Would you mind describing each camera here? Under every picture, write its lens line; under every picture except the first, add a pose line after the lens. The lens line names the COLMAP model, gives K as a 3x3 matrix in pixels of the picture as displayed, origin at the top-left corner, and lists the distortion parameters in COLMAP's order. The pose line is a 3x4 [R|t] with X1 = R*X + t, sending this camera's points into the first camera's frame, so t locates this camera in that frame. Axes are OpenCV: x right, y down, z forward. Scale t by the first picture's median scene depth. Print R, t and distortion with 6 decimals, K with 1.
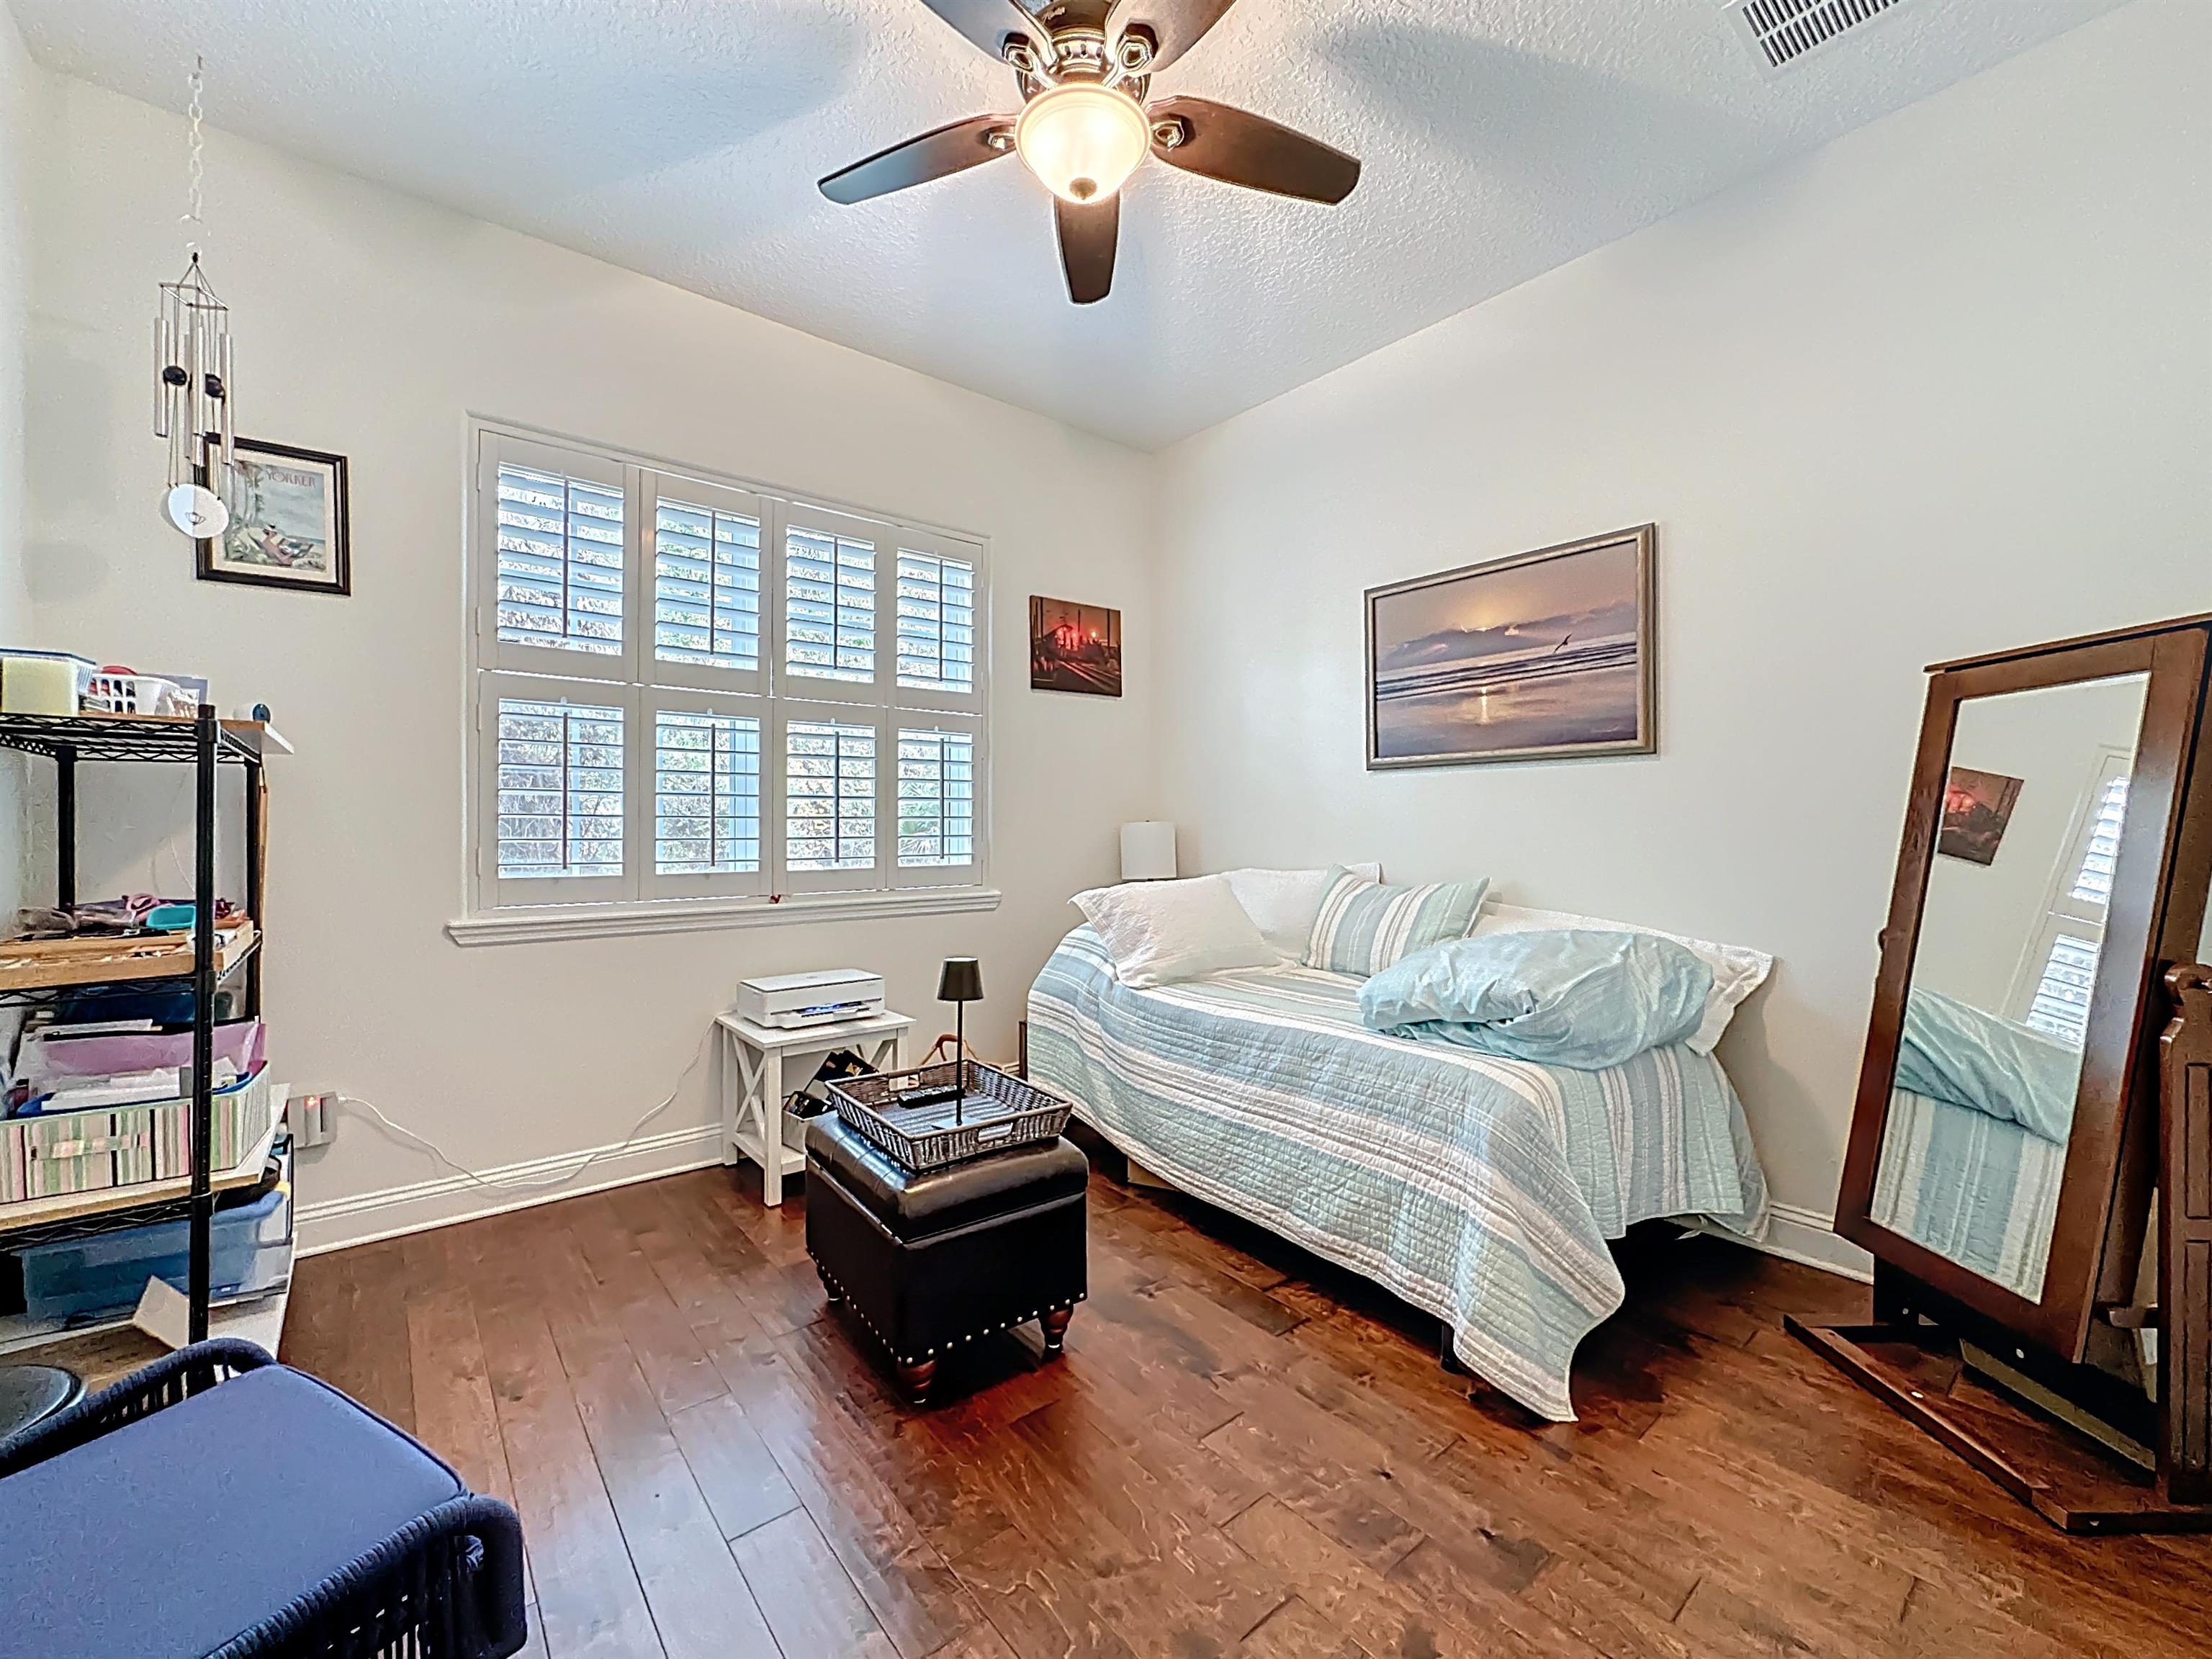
lens RADIAL K [[900.6, 0, 1142.9], [0, 900.6, 831.1], [0, 0, 1]] dist [-0.006569, 0.001498]
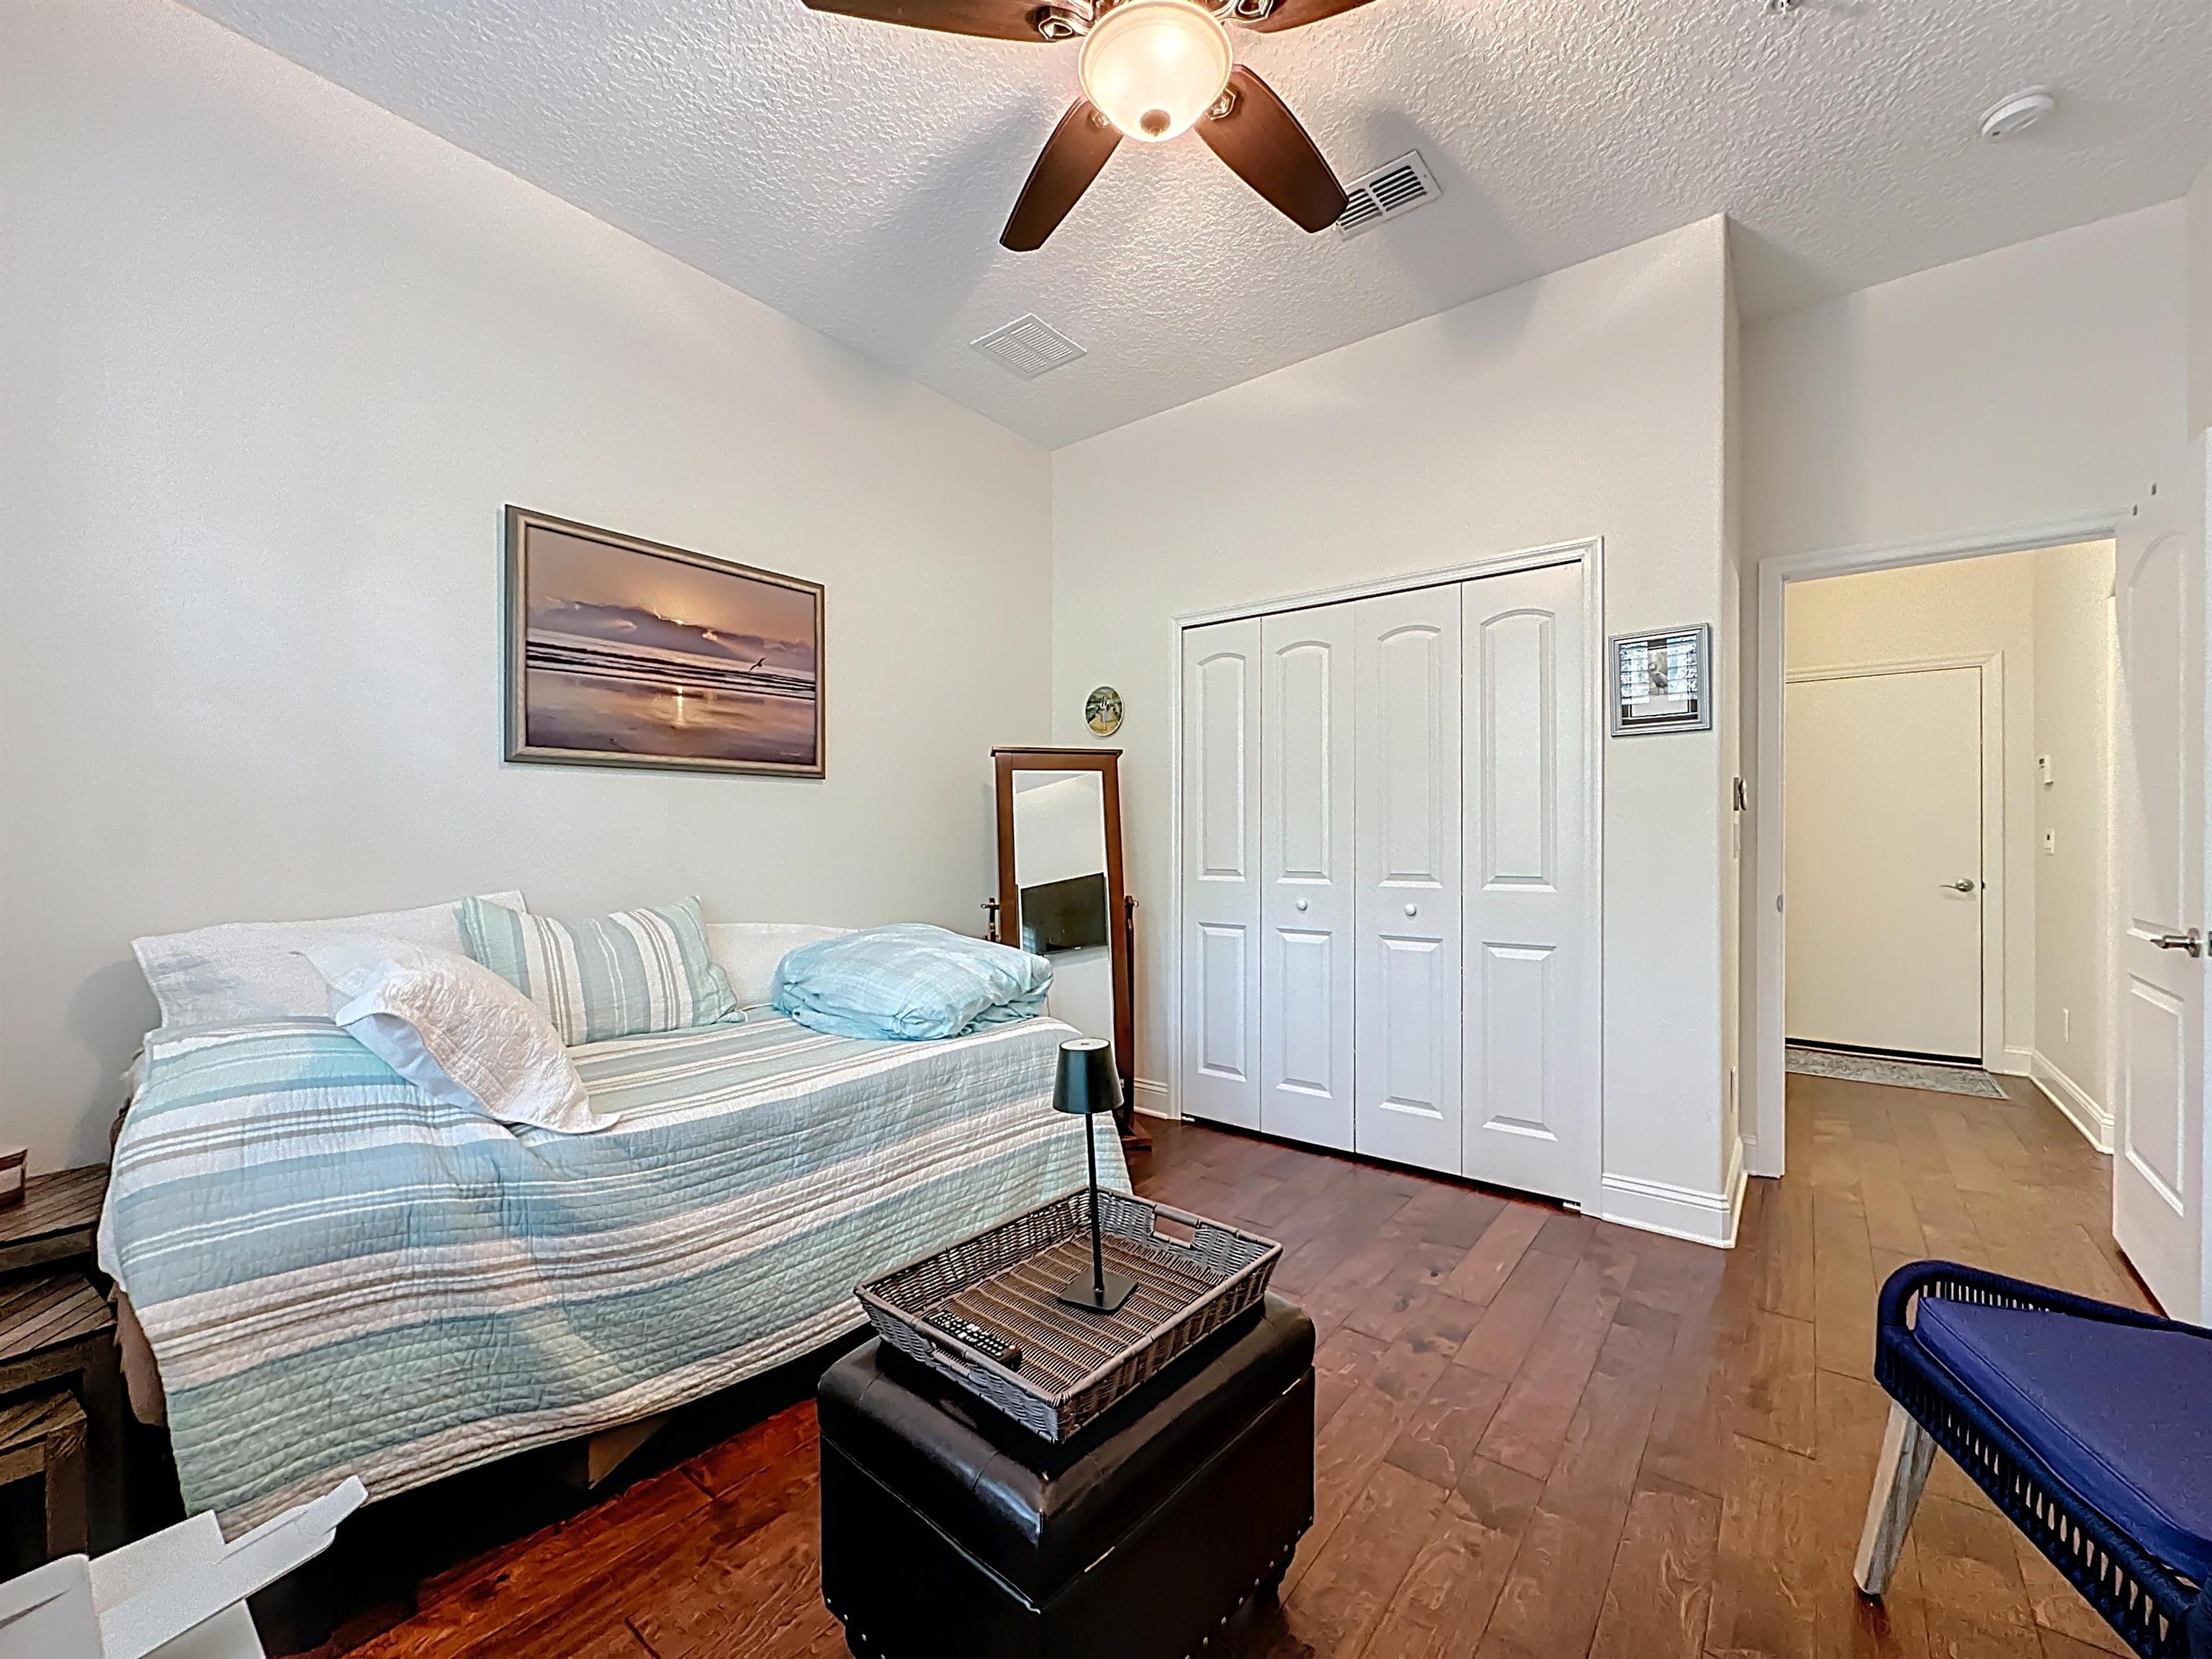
lens RADIAL K [[900.6, 0, 1091.8], [0, 900.6, 834.8], [0, 0, 1]] dist [-0.006569, 0.001498]
pose [[-0.177152, 0.002416, 0.984181, -0.625012], [0.009780, 0.999952, -0.000694, -0.006881], [-0.984135, 0.009502, -0.177167, 0.809038]]
